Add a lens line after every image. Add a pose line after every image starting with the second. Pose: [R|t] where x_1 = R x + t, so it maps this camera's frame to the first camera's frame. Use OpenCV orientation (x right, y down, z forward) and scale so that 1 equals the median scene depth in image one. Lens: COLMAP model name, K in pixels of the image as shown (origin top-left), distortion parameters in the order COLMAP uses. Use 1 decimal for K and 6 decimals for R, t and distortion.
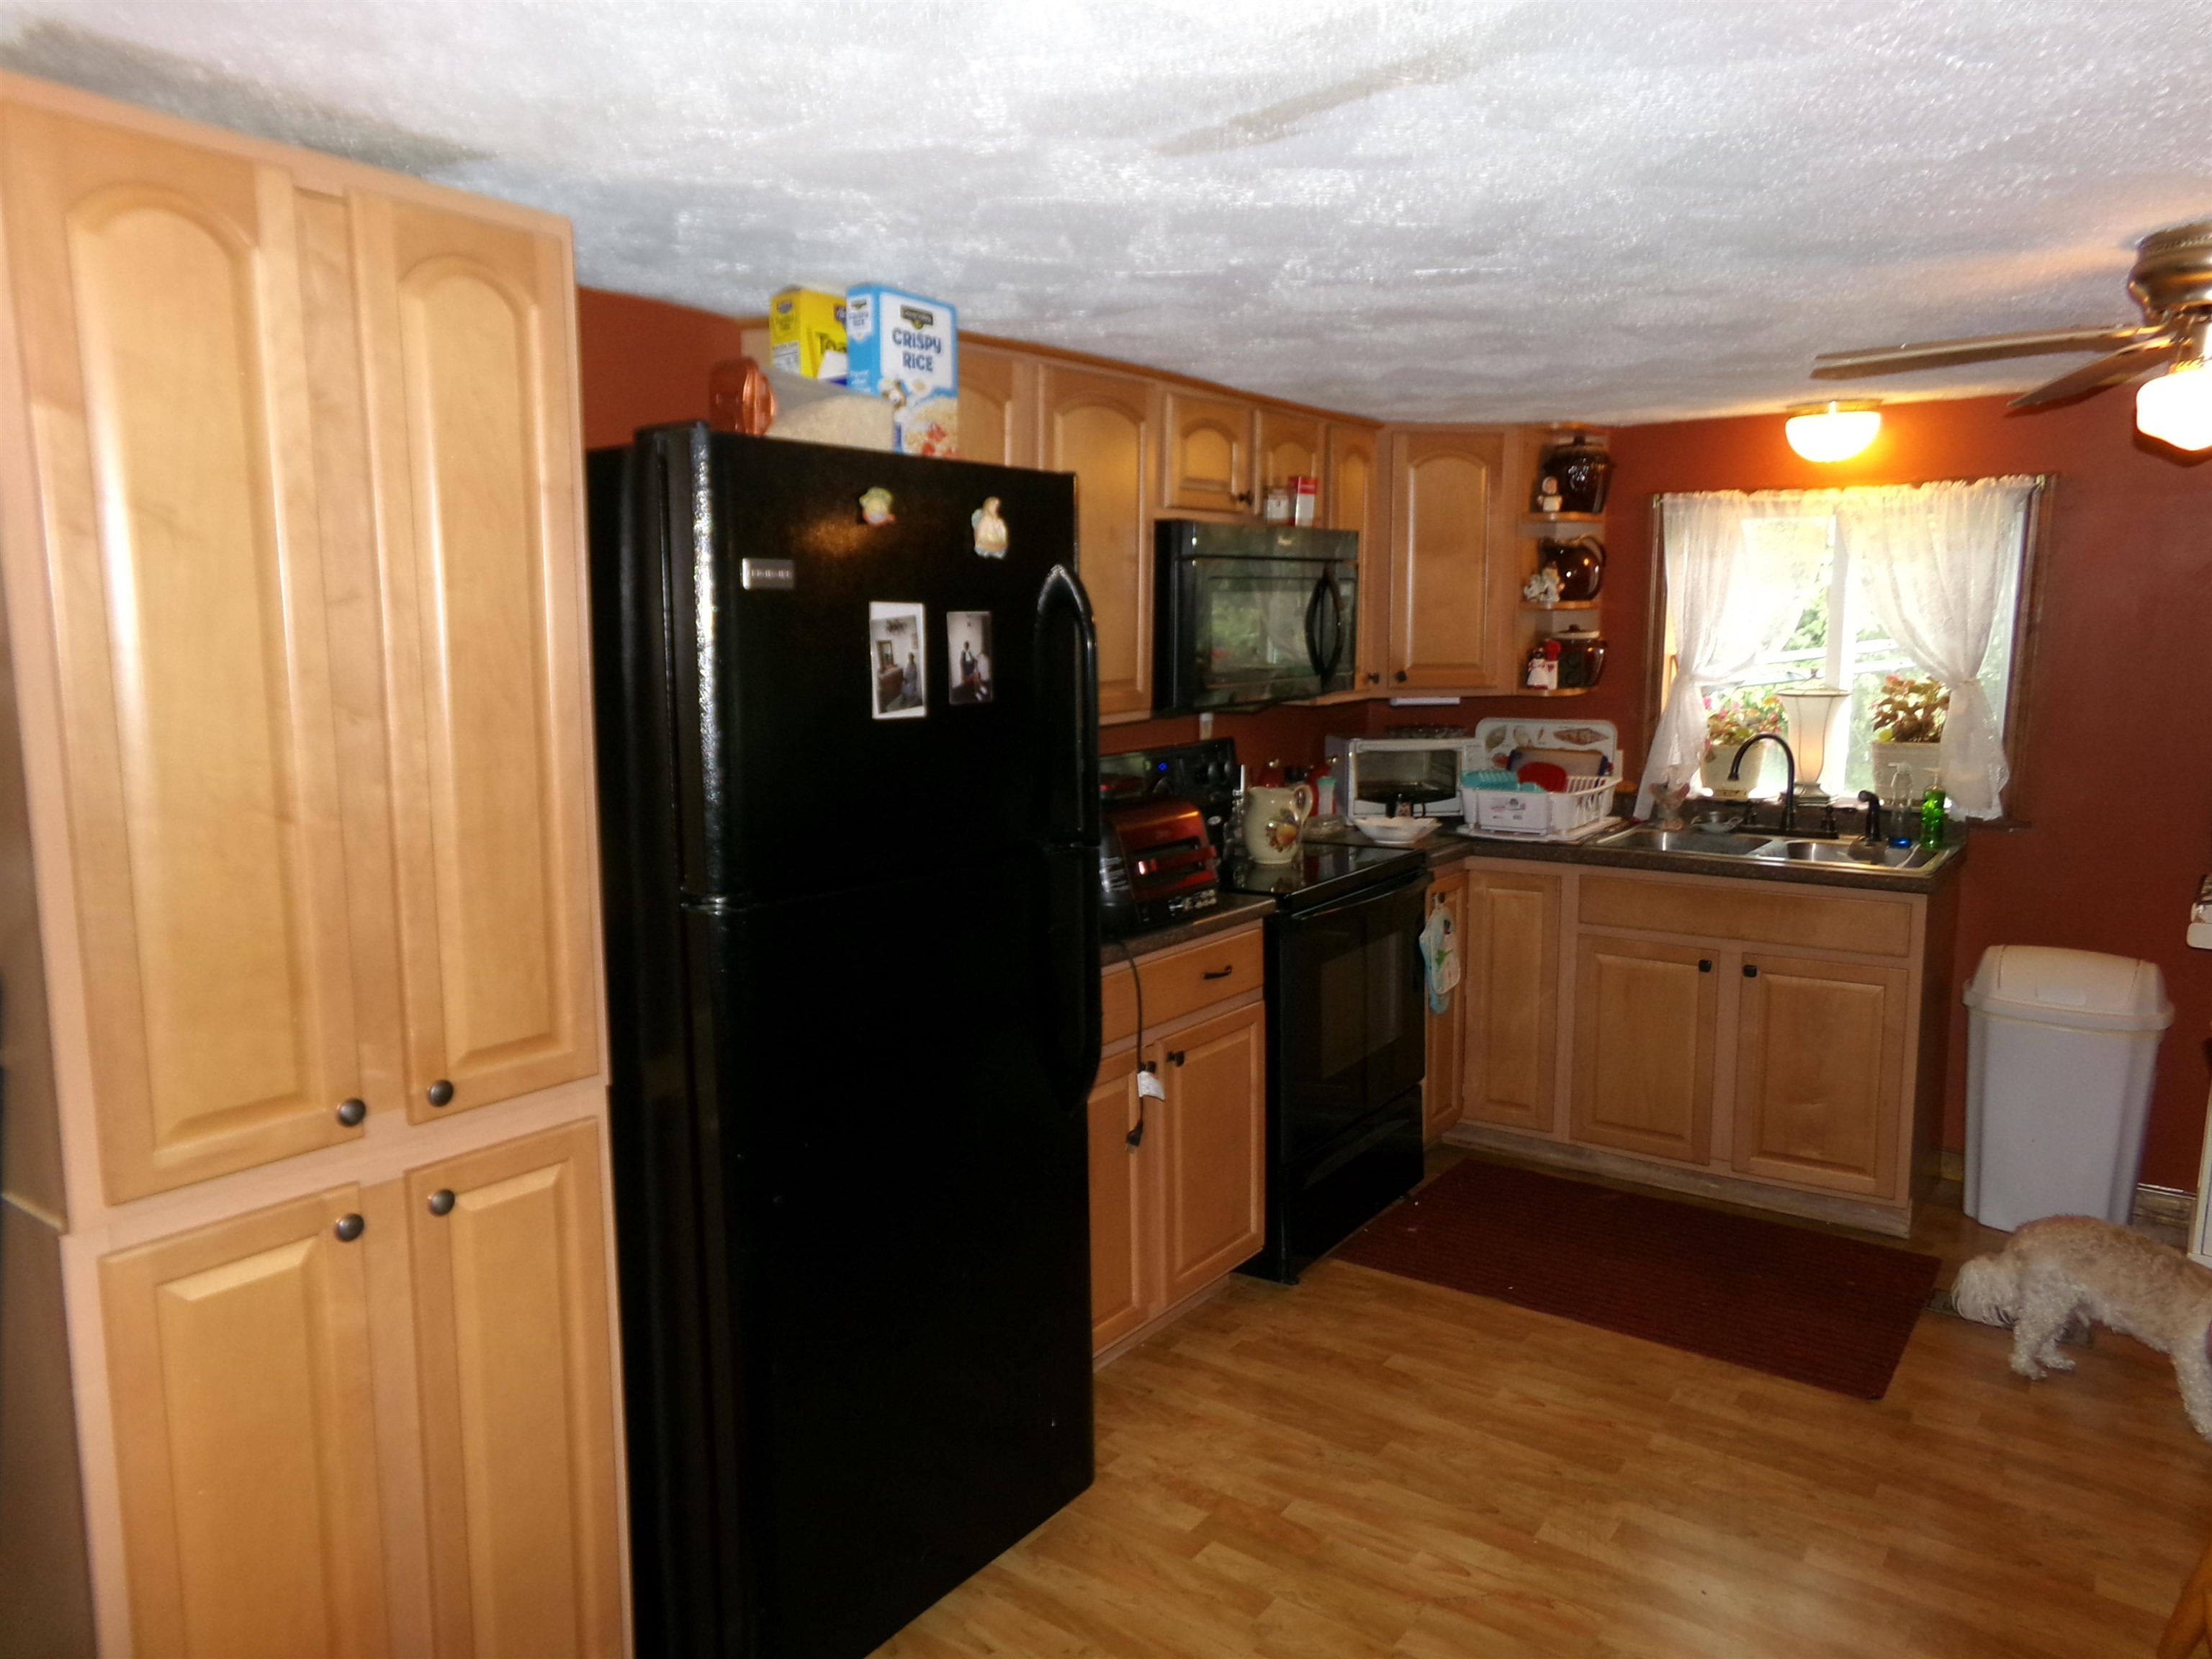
lens RADIAL K [[1532.1, 0, 1102.4], [0, 1532.1, 828.0], [0, 0, 1]] dist [-0.067942, 0.135333]
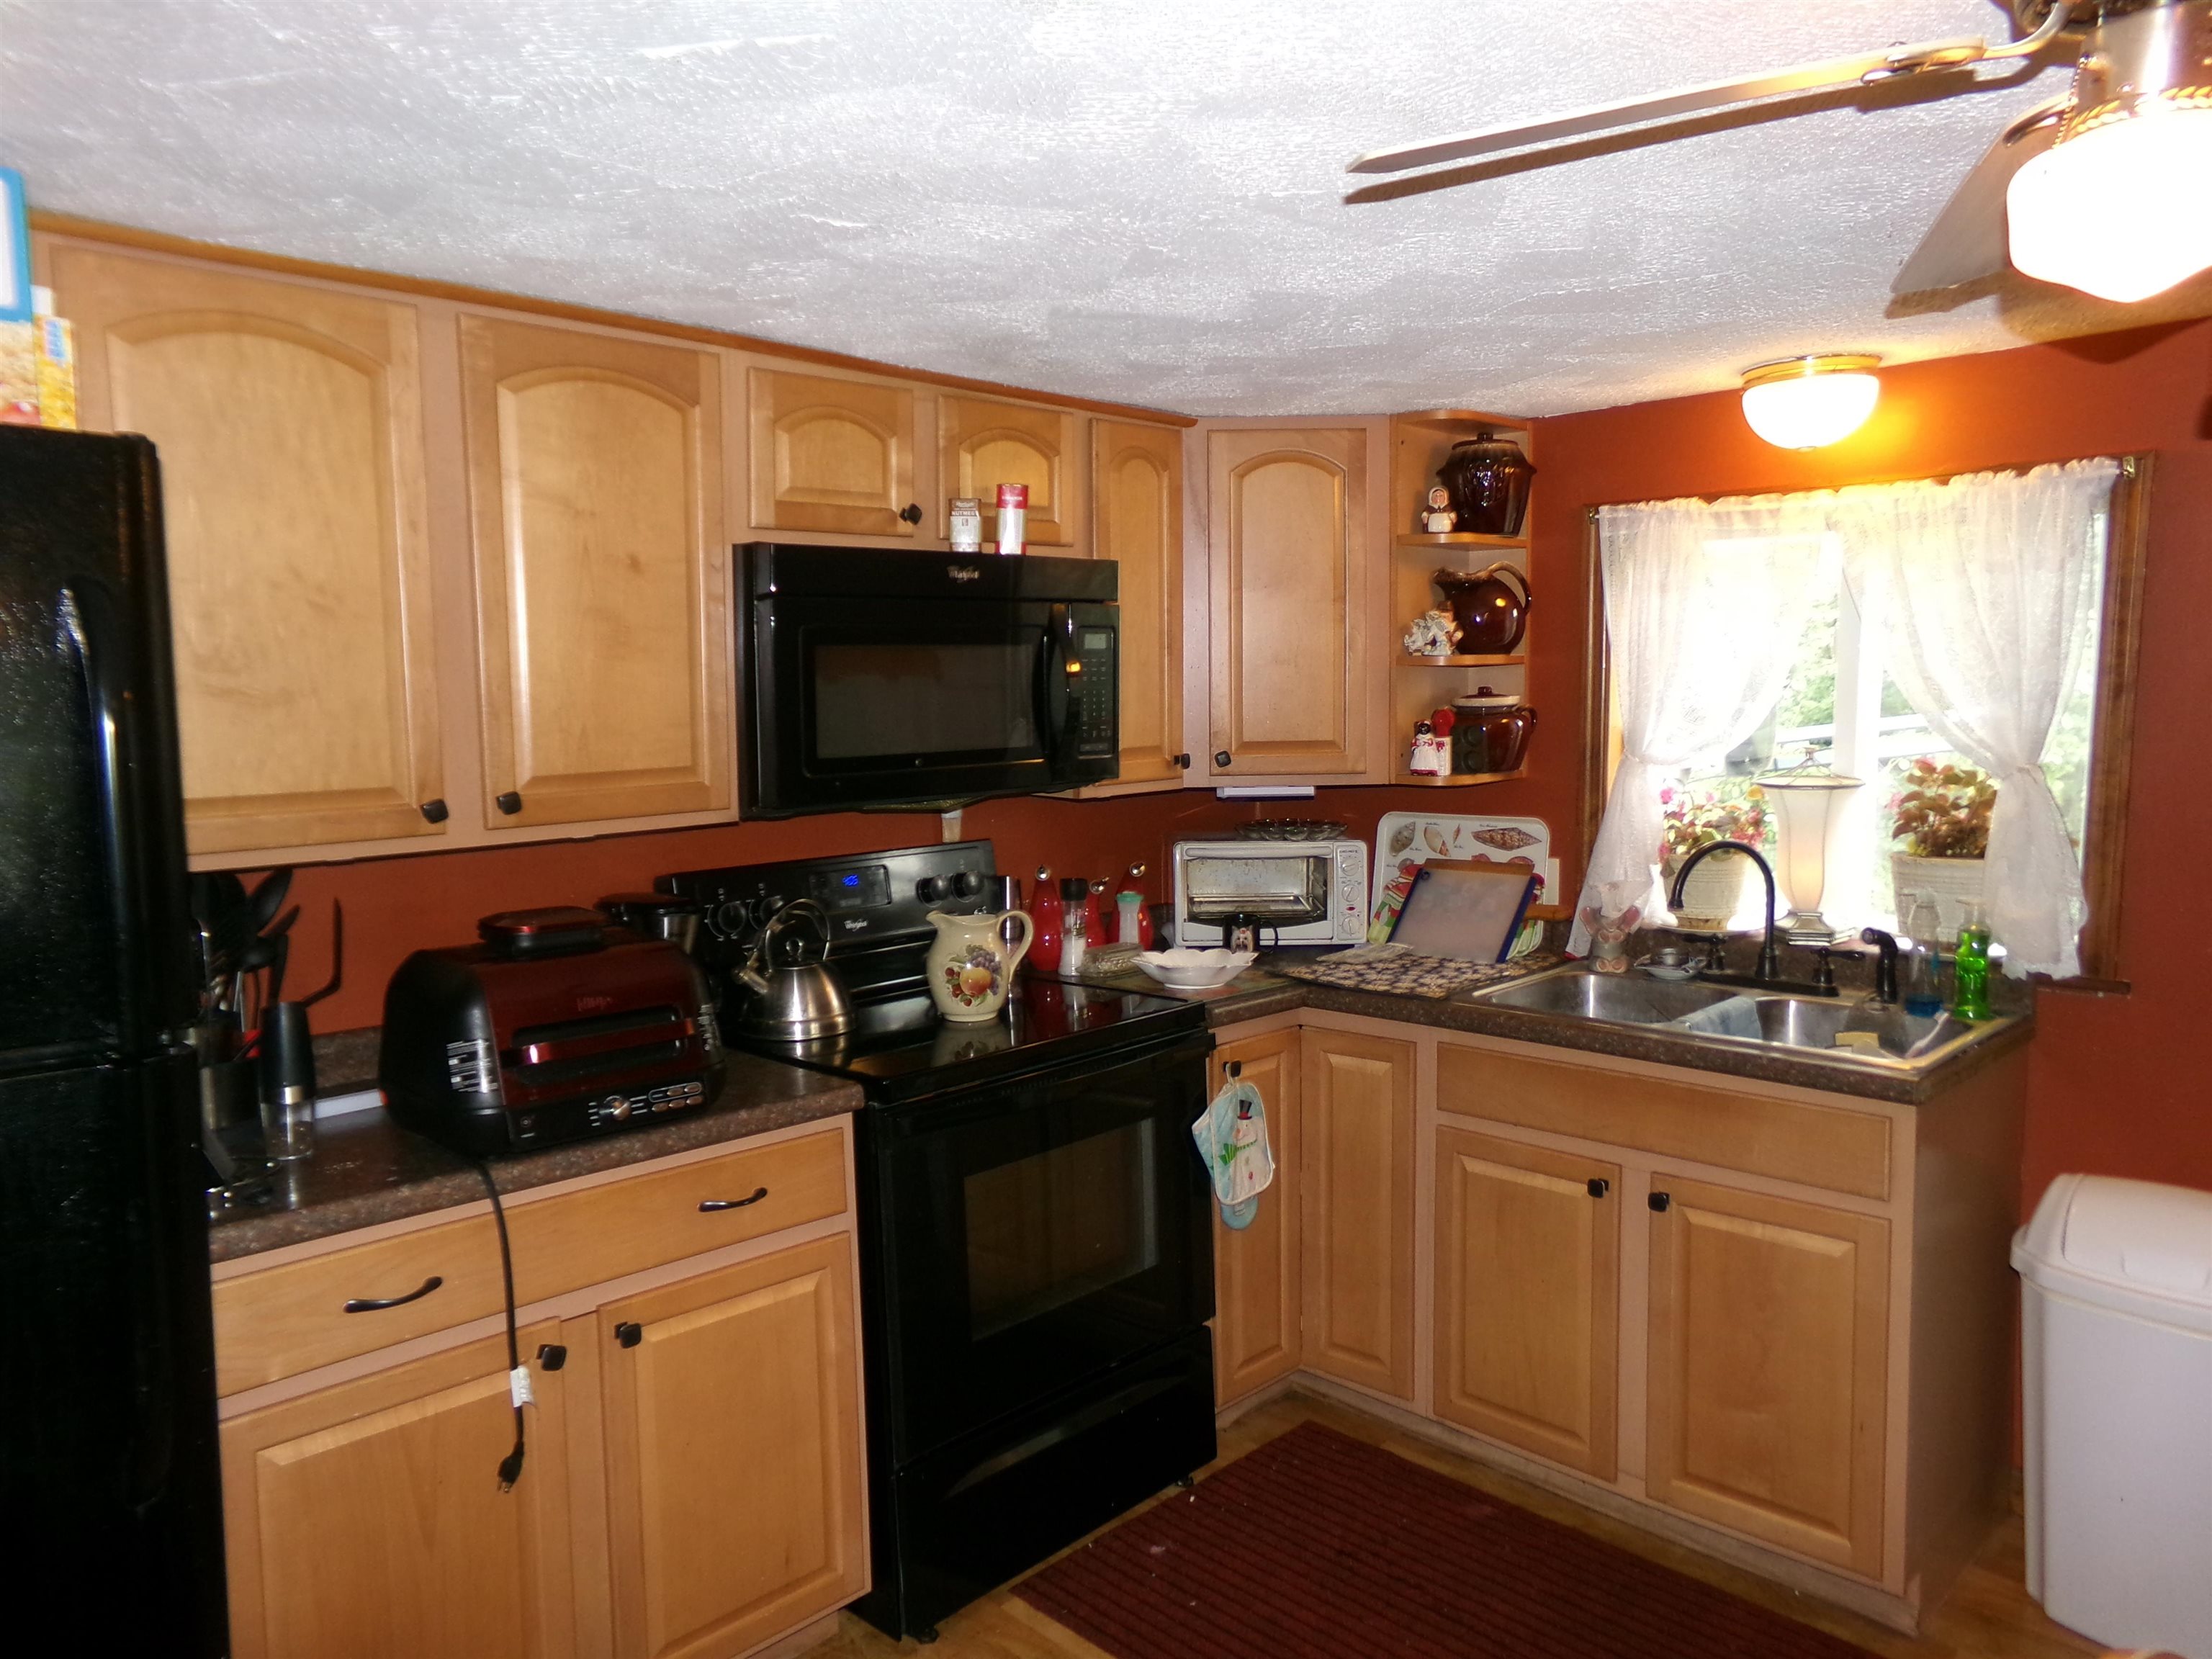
lens RADIAL K [[1531.2, 0, 1106.0], [0, 1531.2, 829.5], [0, 0, 1]] dist [-0.059362, 0.110863]
pose [[0.988779, 0.009361, -0.149089, 0.264669], [-0.015852, 0.998974, -0.042413, -0.034305], [0.148539, 0.044300, 0.987914, 0.277045]]
